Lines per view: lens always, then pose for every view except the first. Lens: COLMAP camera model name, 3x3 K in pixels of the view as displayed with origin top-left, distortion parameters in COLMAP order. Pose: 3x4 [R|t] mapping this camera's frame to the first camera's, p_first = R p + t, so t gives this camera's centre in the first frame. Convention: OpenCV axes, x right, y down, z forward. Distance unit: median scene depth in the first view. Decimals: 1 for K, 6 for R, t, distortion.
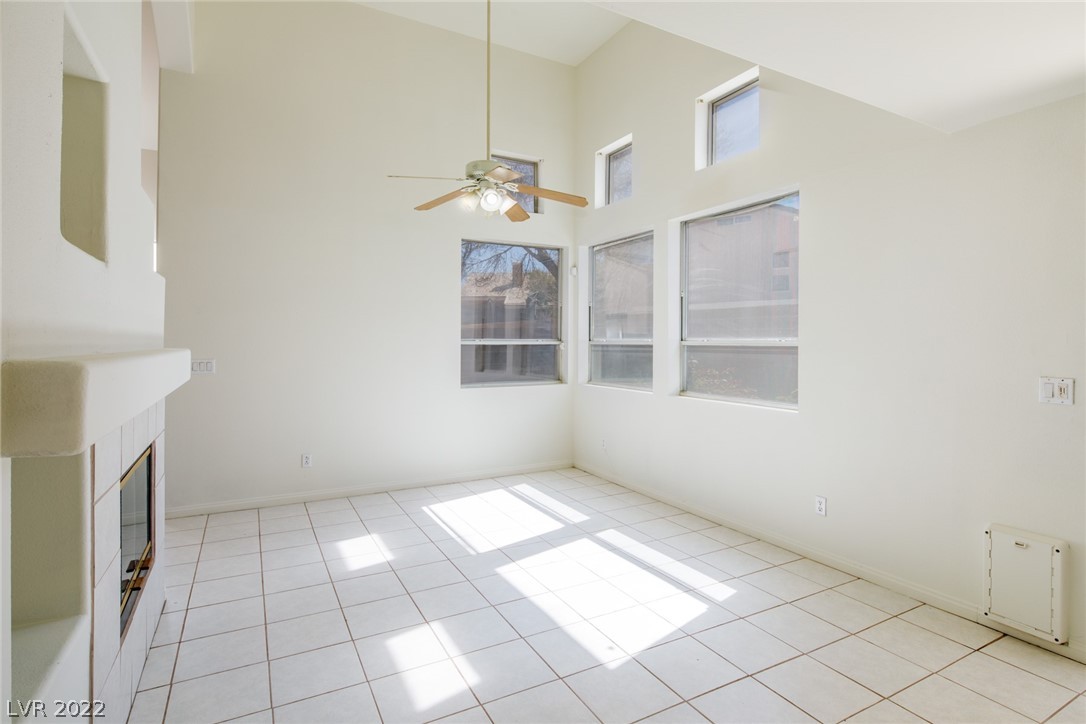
lens RADIAL K [[539.3, 0, 546.0], [0, 539.3, 355.3], [0, 0, 1]] dist [0.009437, -0.003422]
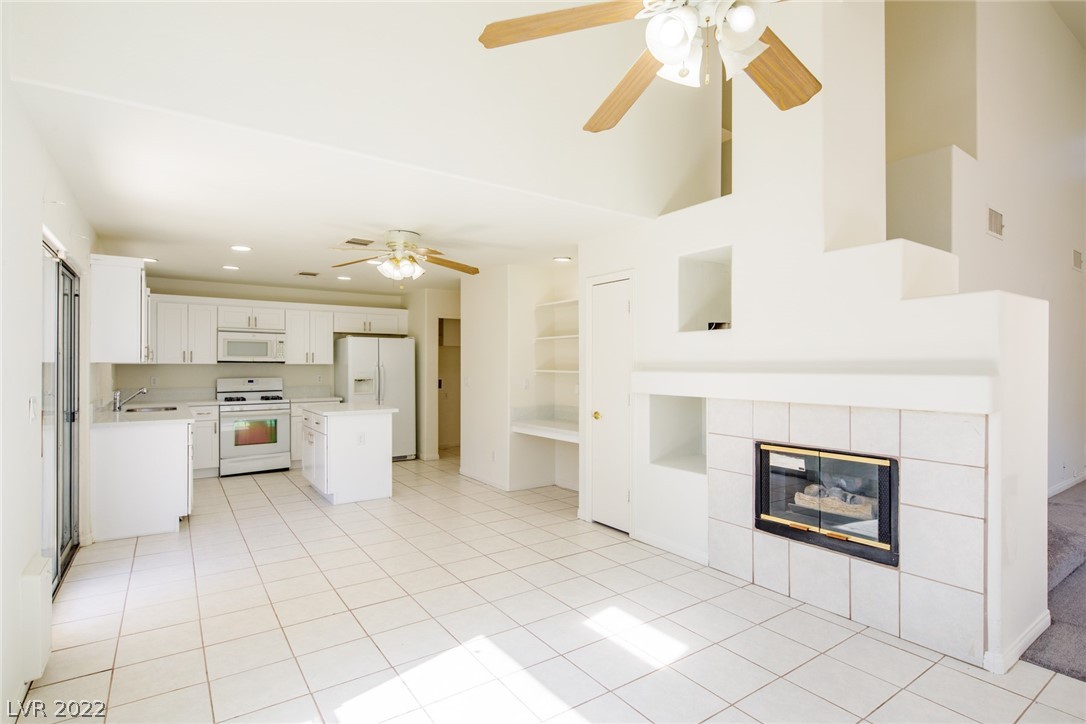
lens RADIAL K [[539.3, 0, 550.7], [0, 539.3, 360.4], [0, 0, 1]] dist [0.009437, -0.003422]
pose [[-0.992582, -0.007697, -0.121337, 0.069285], [-0.008402, 0.999951, 0.005300, -0.028087], [0.121290, 0.006281, -0.992597, 1.337254]]
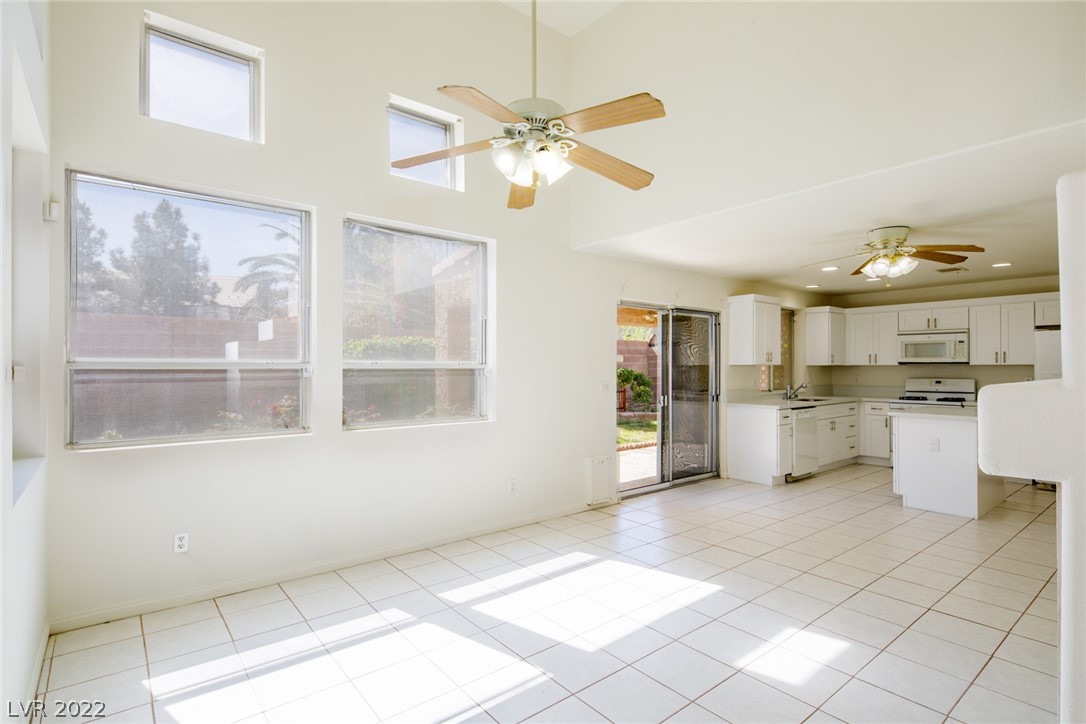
lens RADIAL K [[539.3, 0, 535.4], [0, 539.3, 364.3], [0, 0, 1]] dist [0.009437, -0.003422]
pose [[-0.177173, 0.000815, 0.984179, -0.751571], [0.017039, 0.999852, 0.002240, -0.027267], [-0.984032, 0.017166, -0.177161, 1.054116]]
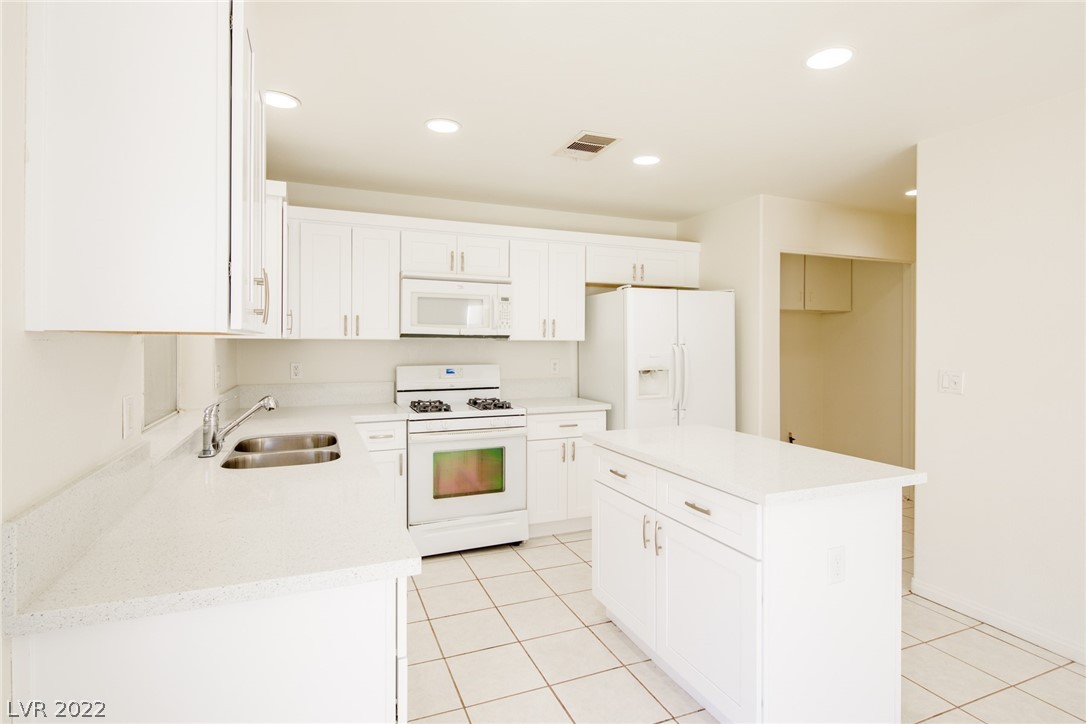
lens RADIAL K [[539.3, 0, 546.4], [0, 539.3, 346.7], [0, 0, 1]] dist [0.009437, -0.003422]
pose [[-0.995258, -0.010726, 0.096675, 0.604647], [-0.008145, 0.999601, 0.027052, -0.013046], [-0.096927, 0.026136, -0.994948, 0.336476]]
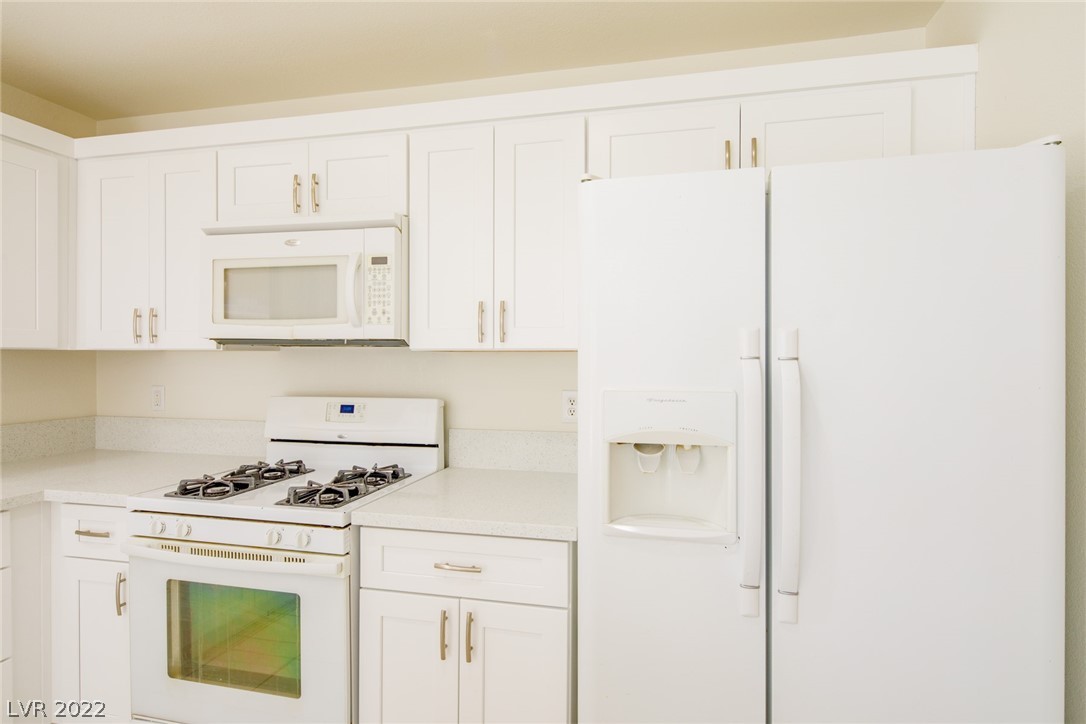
lens RADIAL K [[539.3, 0, 571.1], [0, 539.3, 368.3], [0, 0, 1]] dist [0.009437, -0.003422]
pose [[-0.762502, -0.022481, 0.646595, 0.348174], [0.004917, 0.999166, 0.040538, 0.001157], [-0.646967, 0.034090, -0.761755, -0.419901]]
